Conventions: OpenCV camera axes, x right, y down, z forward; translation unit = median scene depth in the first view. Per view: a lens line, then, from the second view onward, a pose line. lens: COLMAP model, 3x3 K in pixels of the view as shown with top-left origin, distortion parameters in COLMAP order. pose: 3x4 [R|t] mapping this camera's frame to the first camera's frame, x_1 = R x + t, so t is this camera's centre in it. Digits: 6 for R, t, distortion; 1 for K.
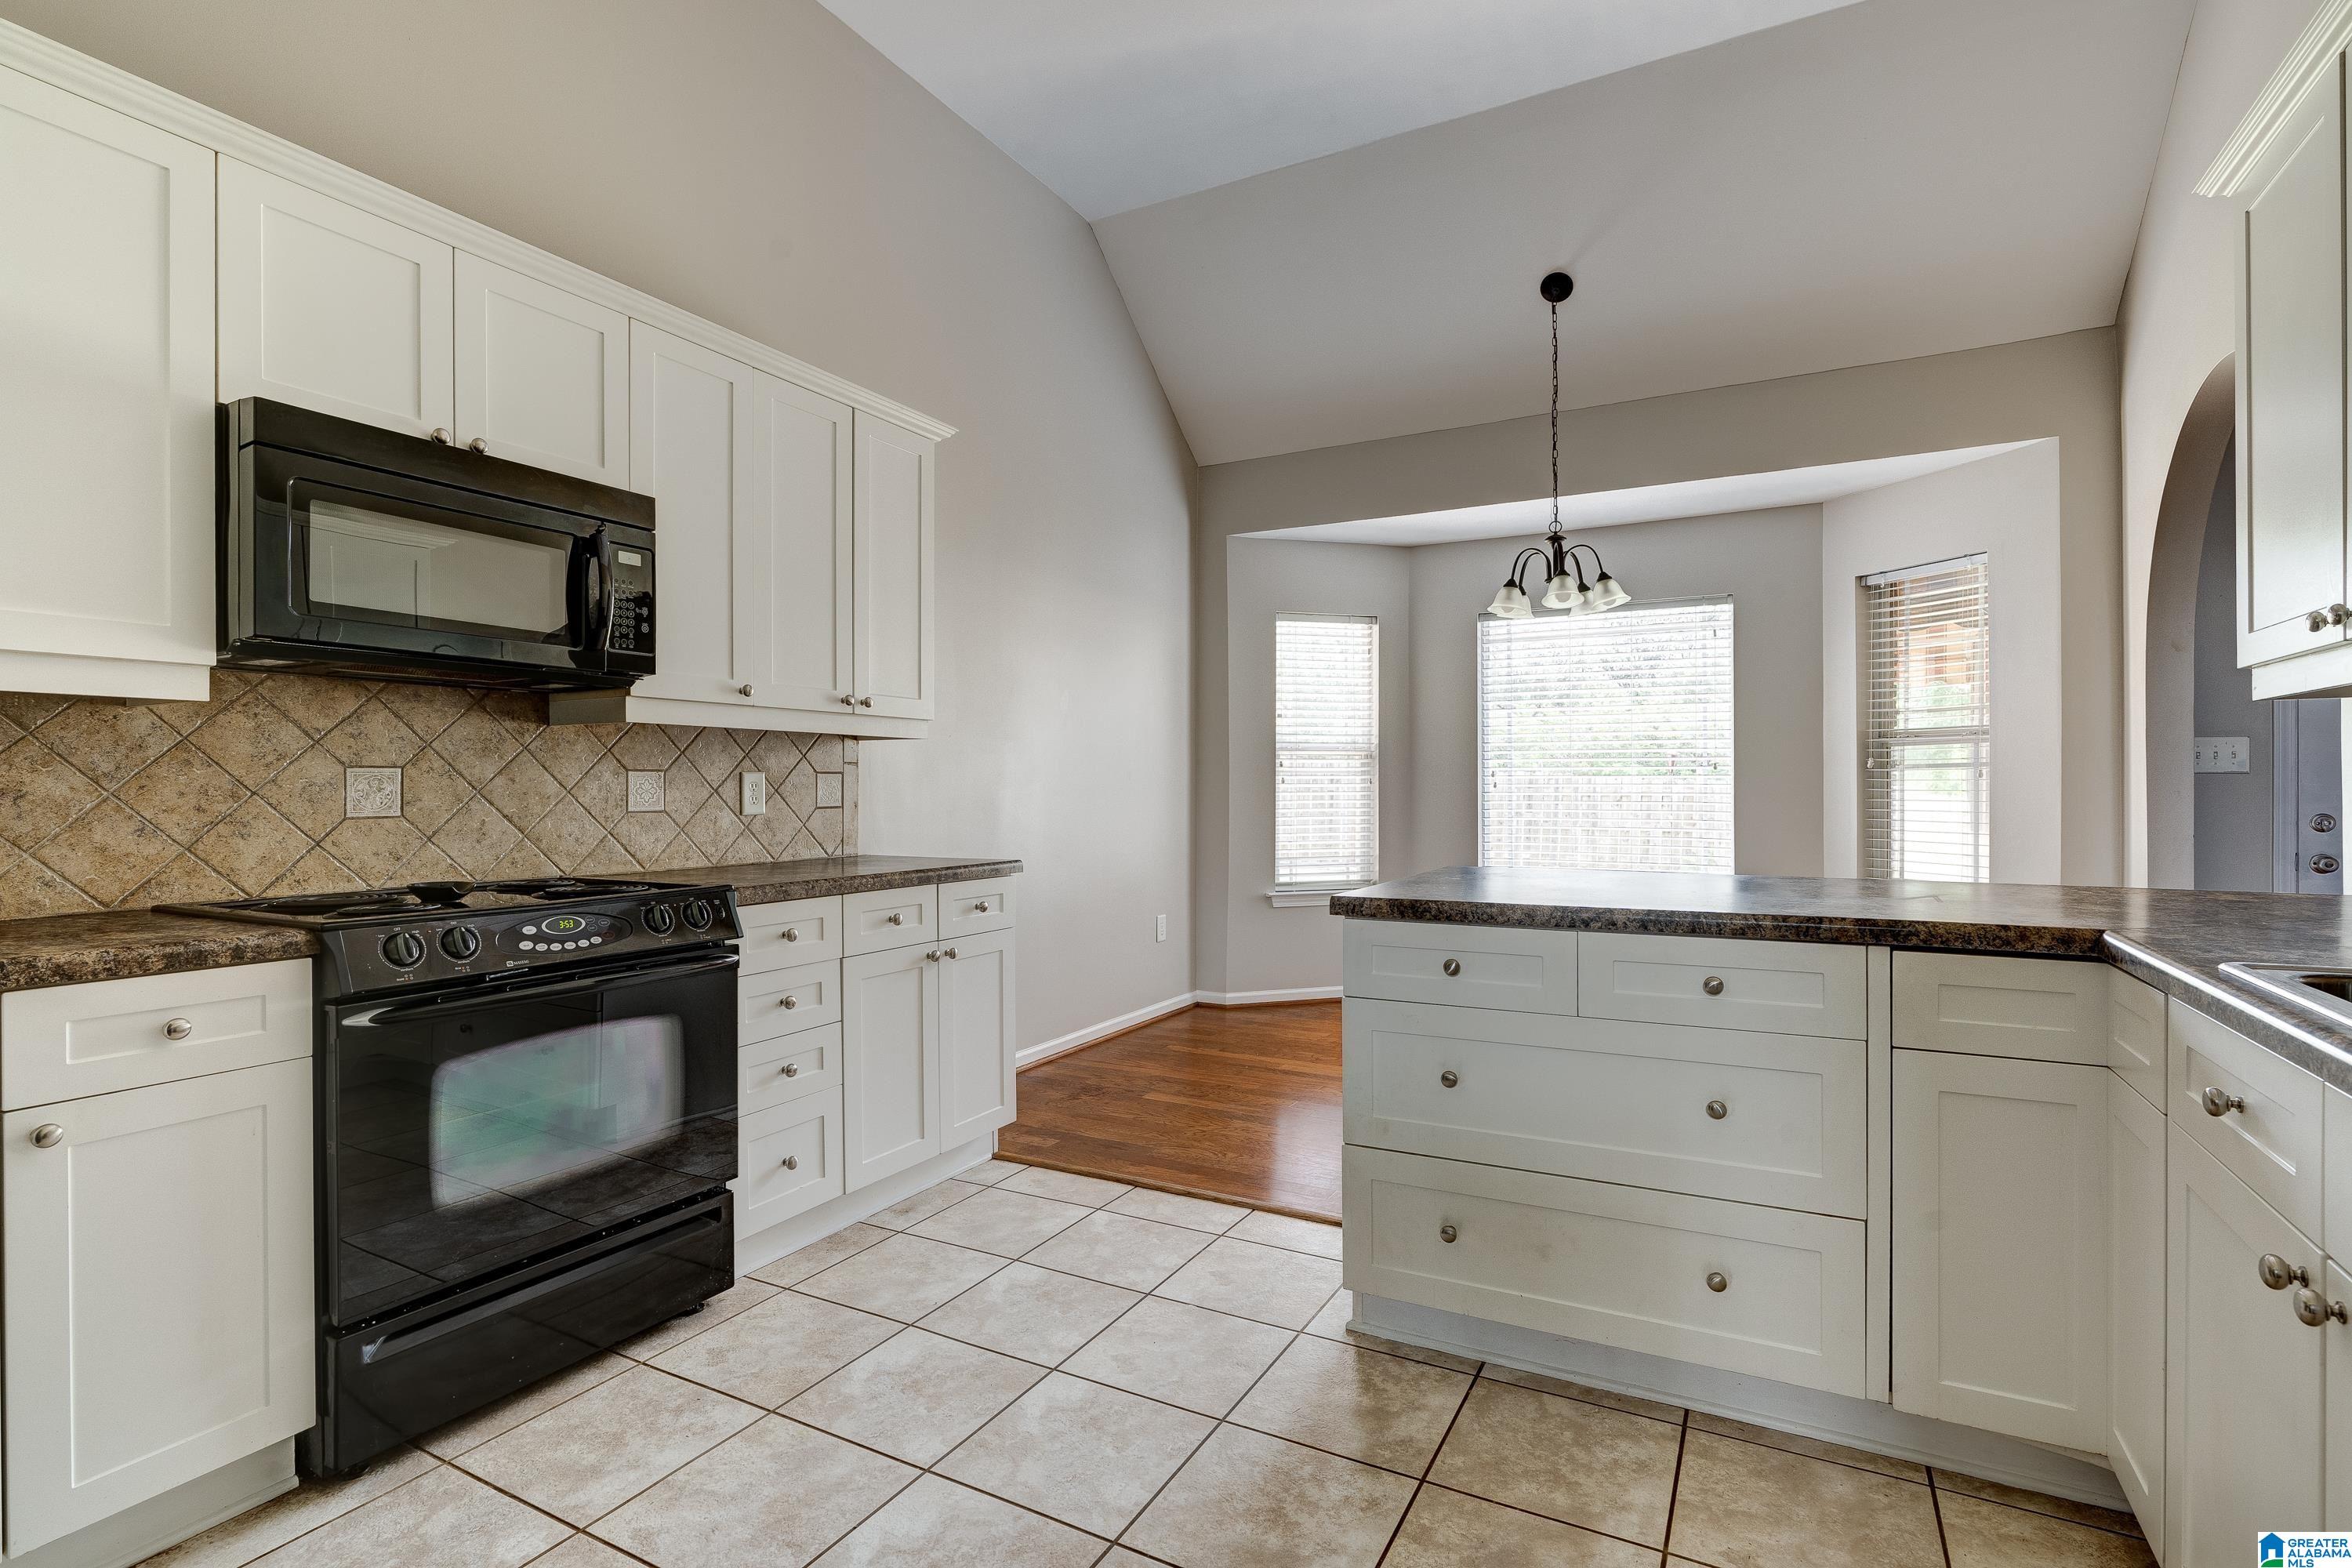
lens RADIAL K [[1065.8, 0, 1186.6], [0, 1065.8, 801.8], [0, 0, 1]] dist [-0.011482, 0.003727]
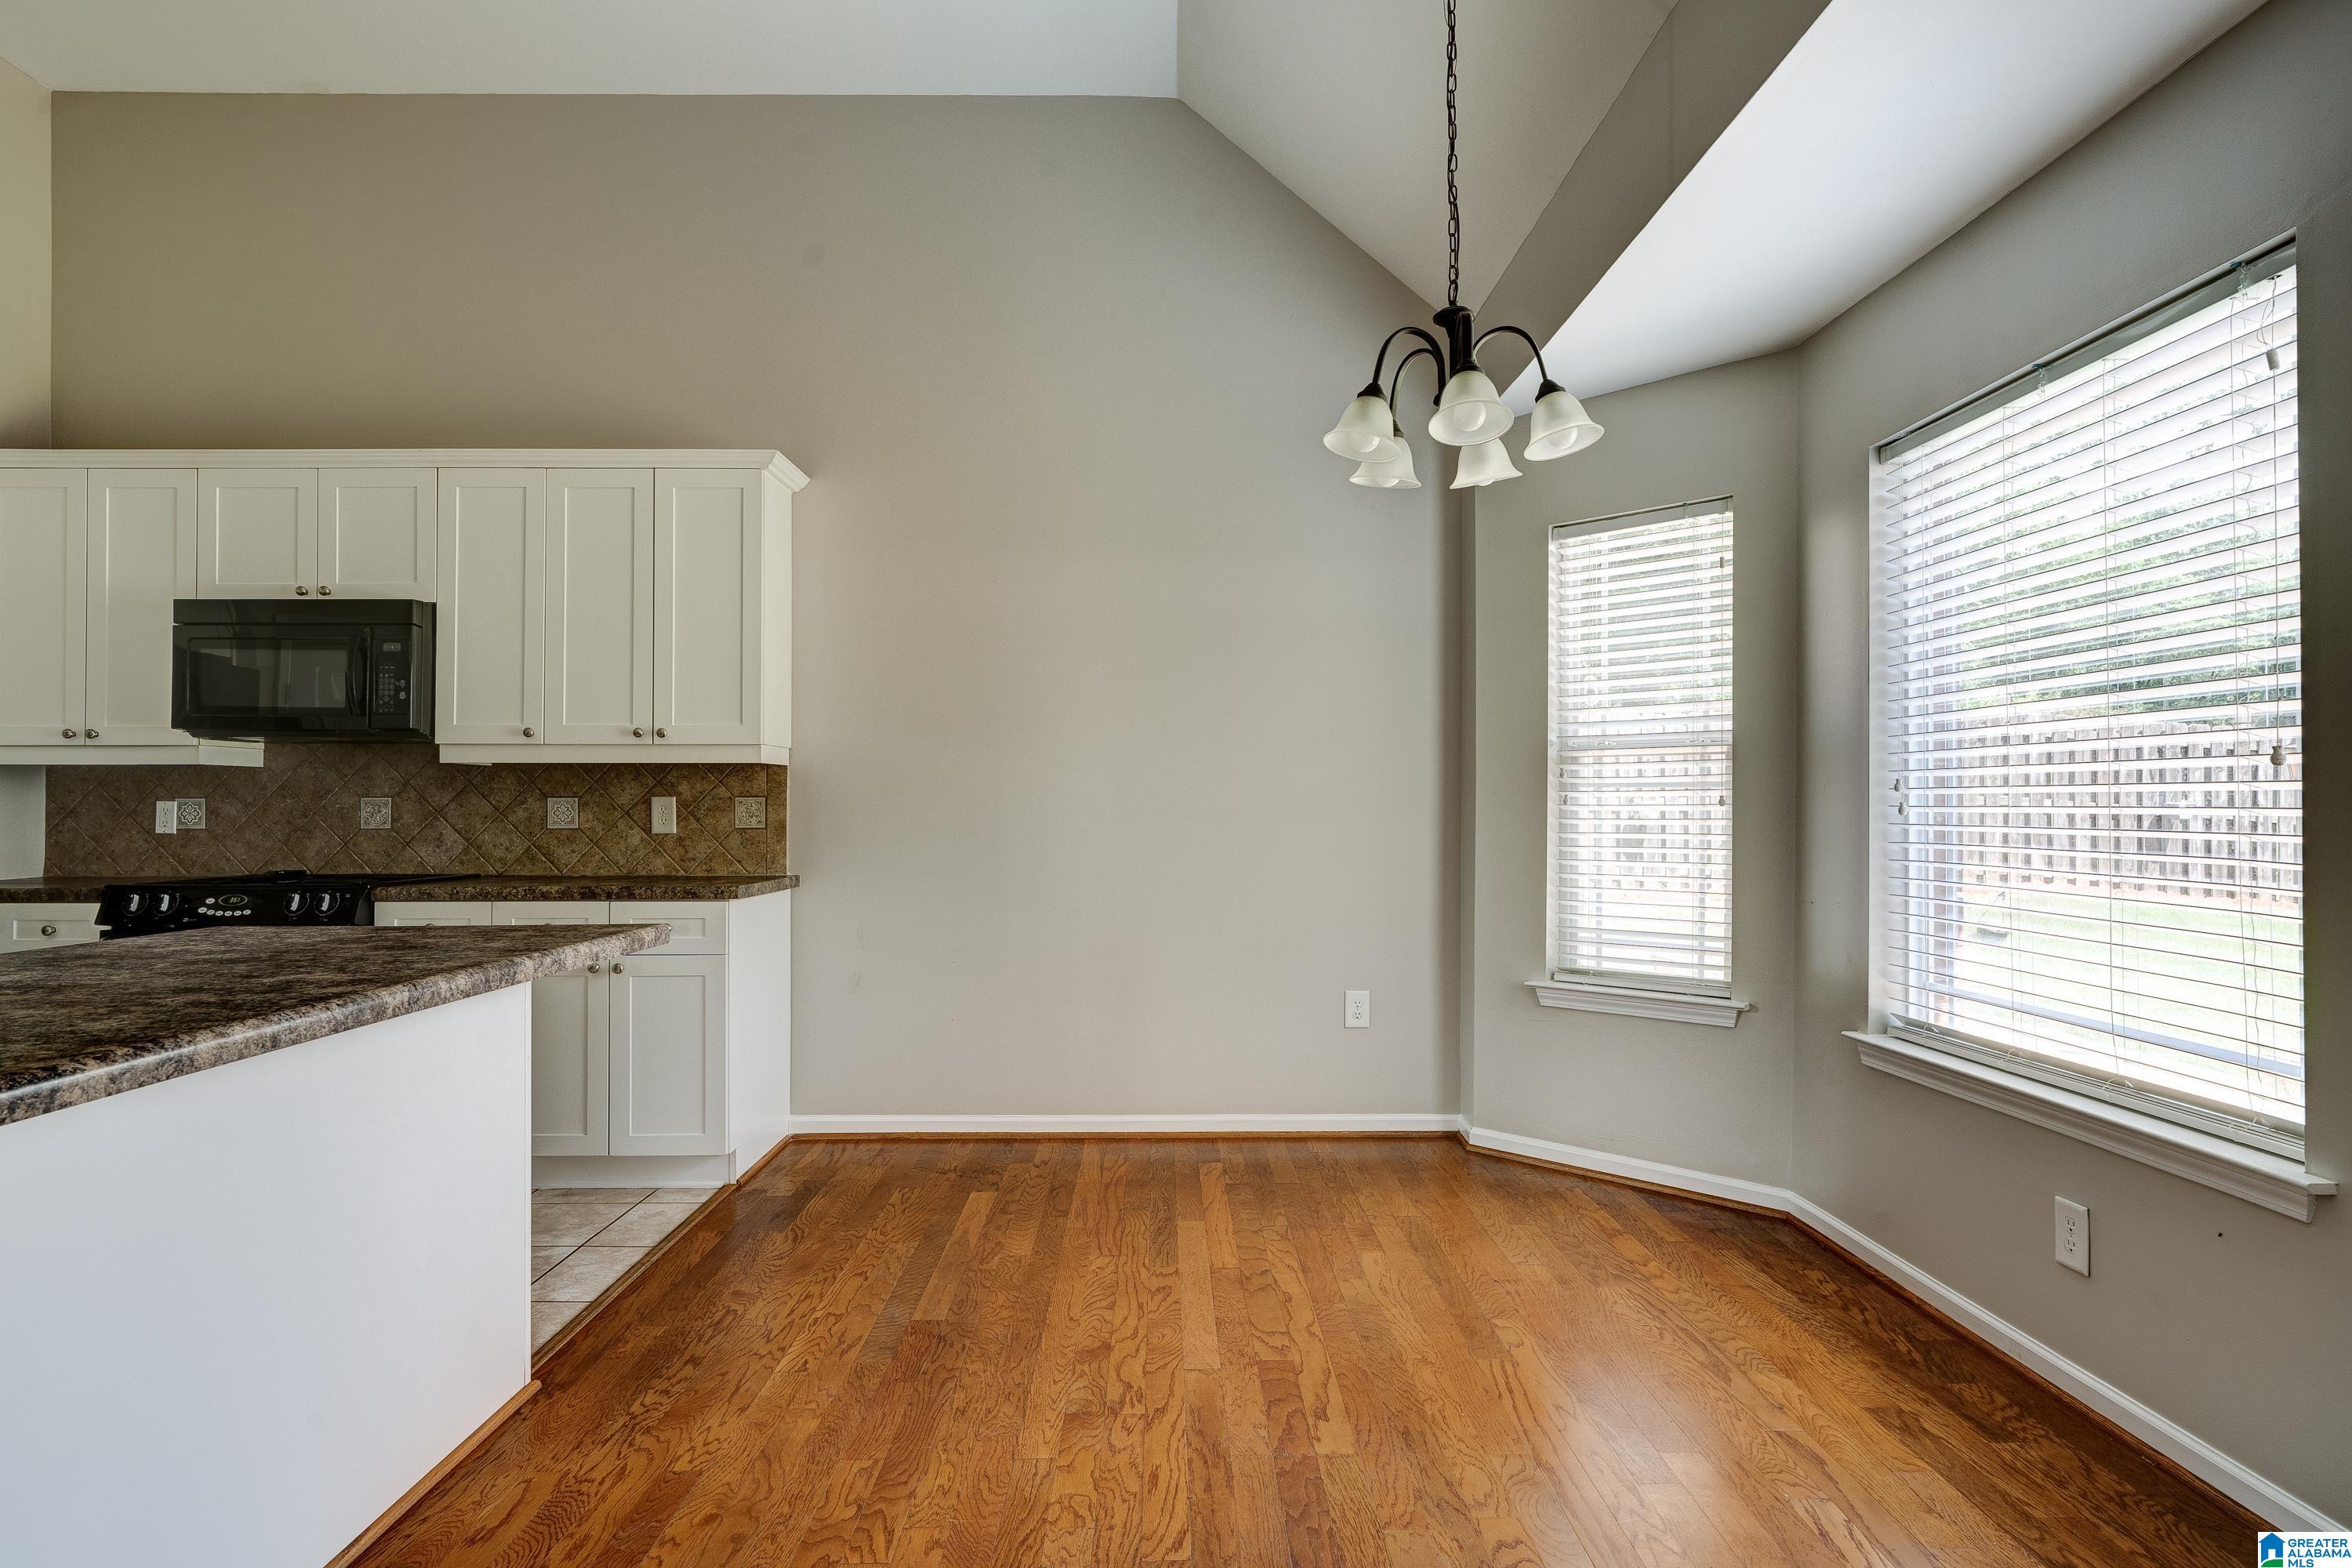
lens RADIAL K [[1265.1, 0, 1223.7], [0, 1265.1, 798.6], [0, 0, 1]] dist [-0.000233, -0.001136]
pose [[0.503199, -0.005174, -0.864155, 1.390411], [-0.011353, 0.999856, -0.012597, -0.019982], [0.864096, 0.016150, 0.503068, 1.055397]]
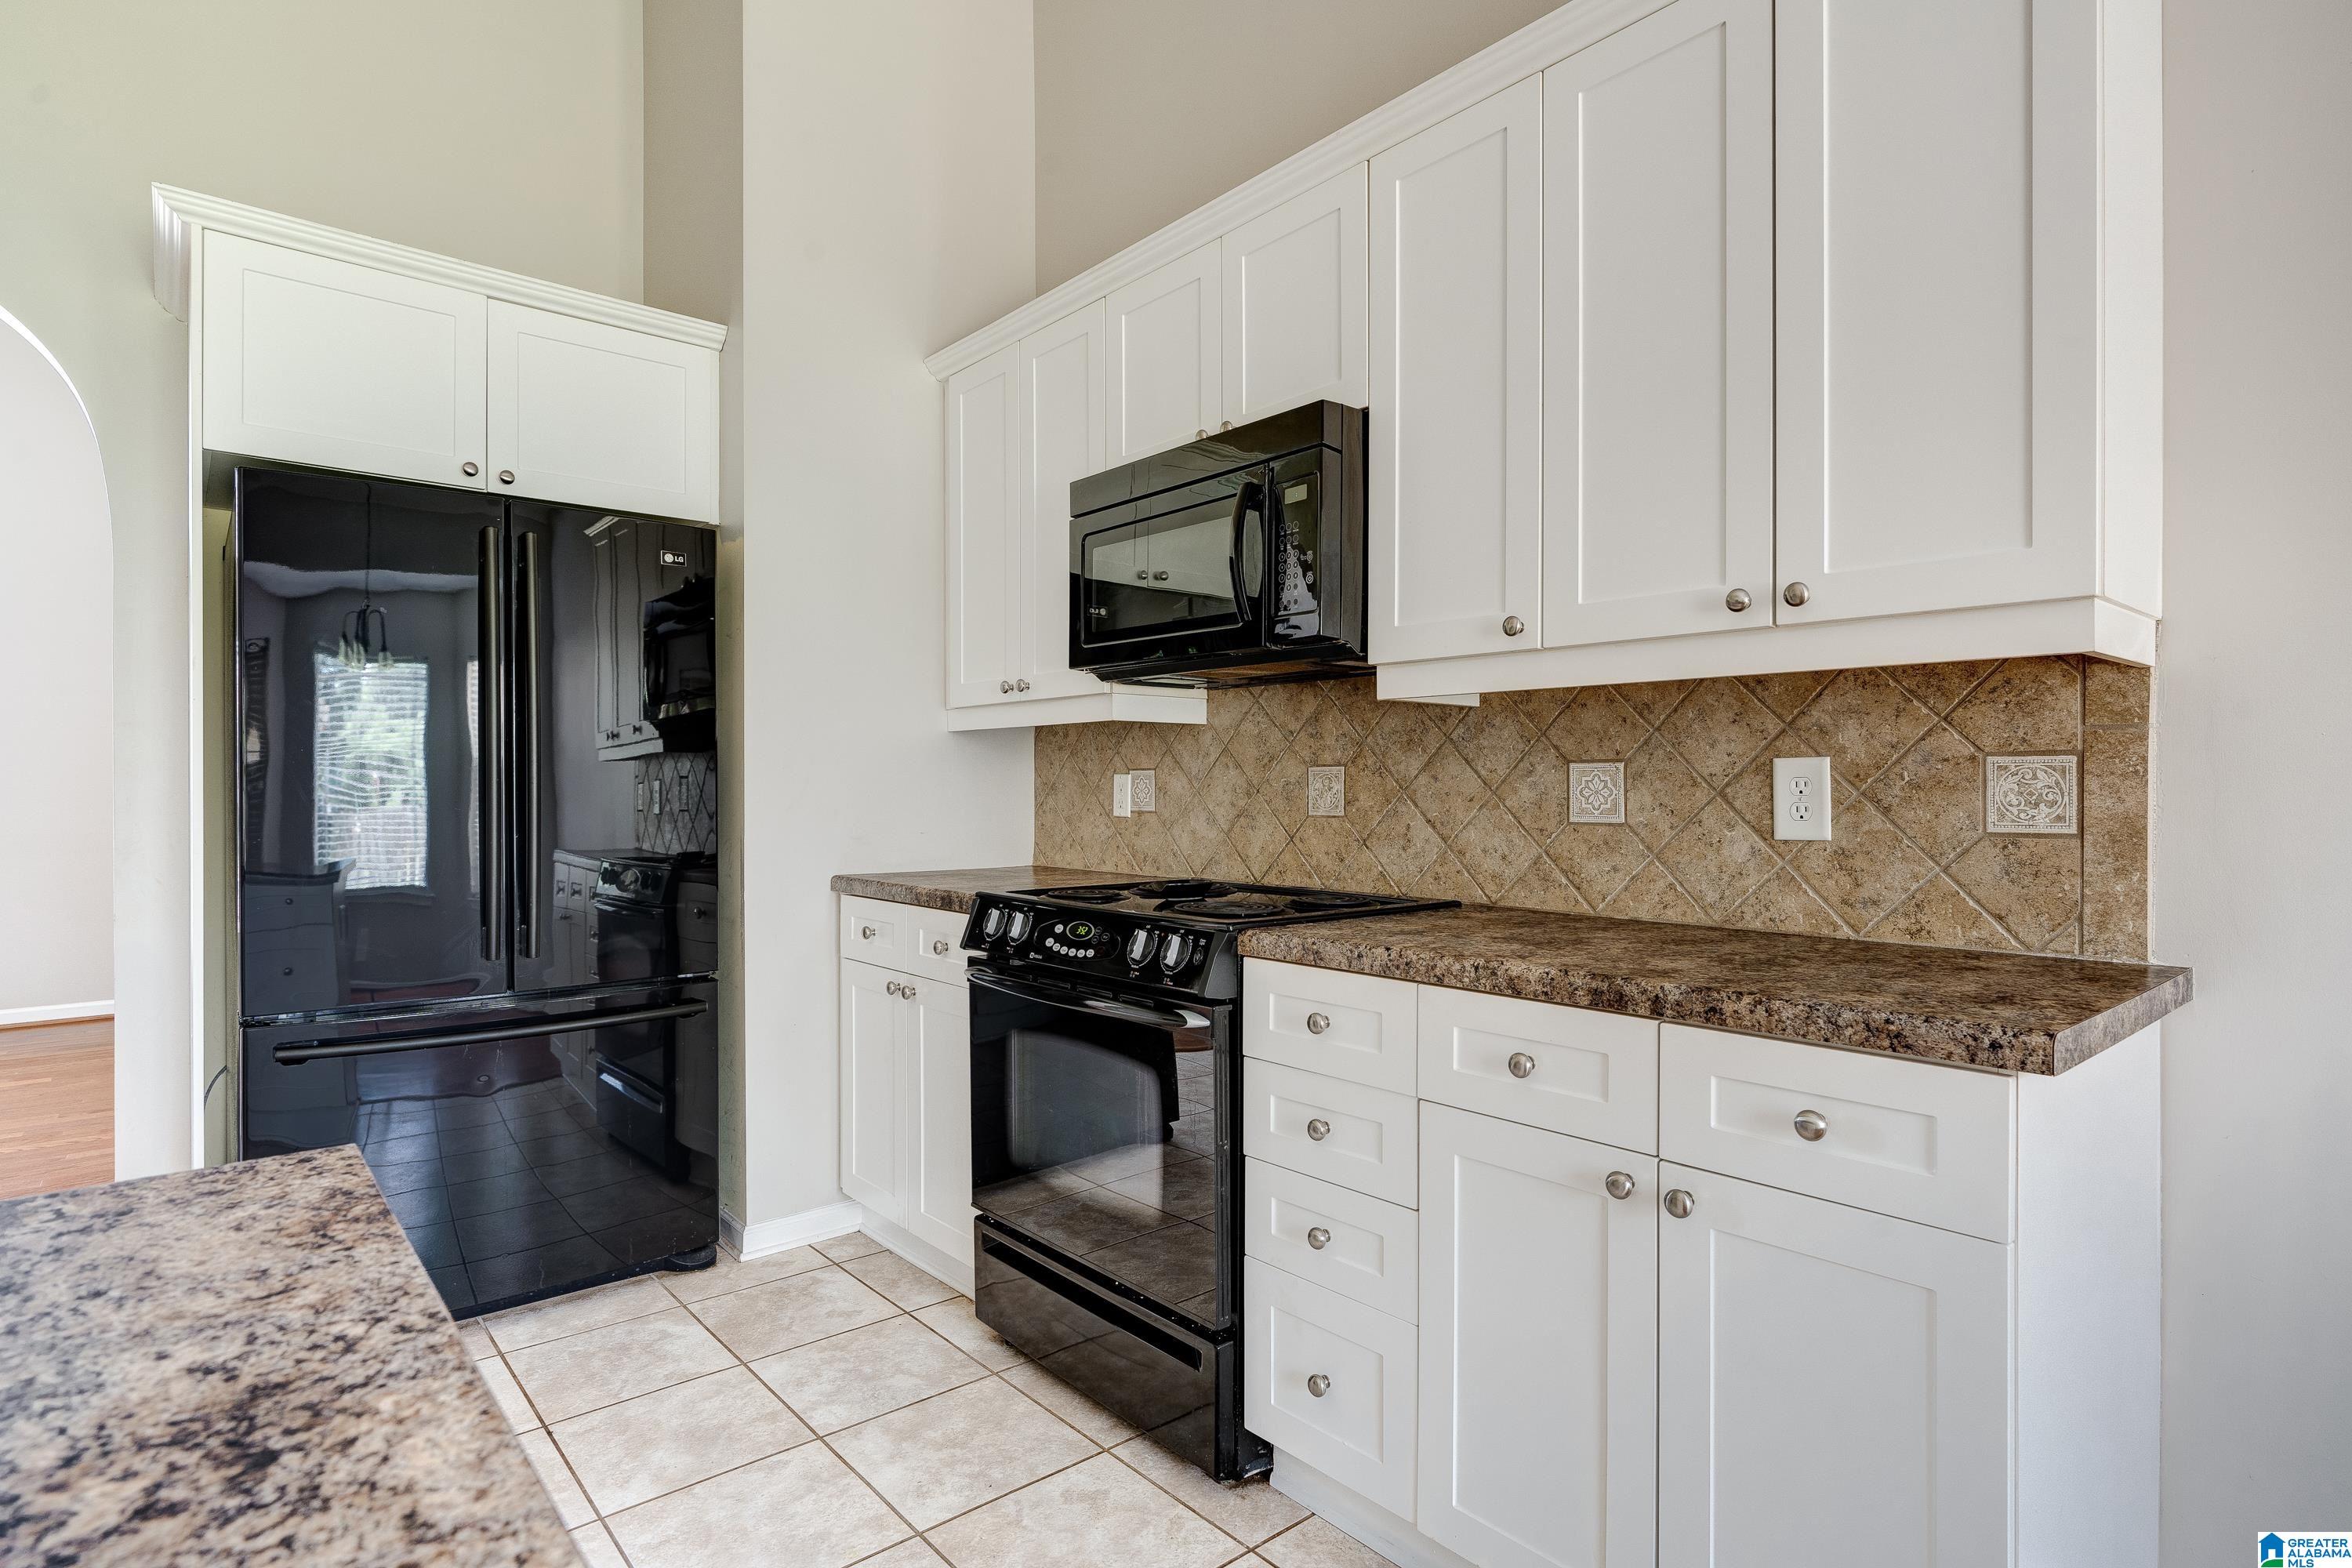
lens RADIAL K [[1225.7, 0, 1137.7], [0, 1225.7, 789.2], [0, 0, 1]] dist [-0.006603, 0.001368]
pose [[-0.377870, 0.005163, -0.925844, 0.336498], [-0.011374, 0.999883, 0.010218, -0.019092], [0.925789, 0.014391, -0.377767, 1.172645]]
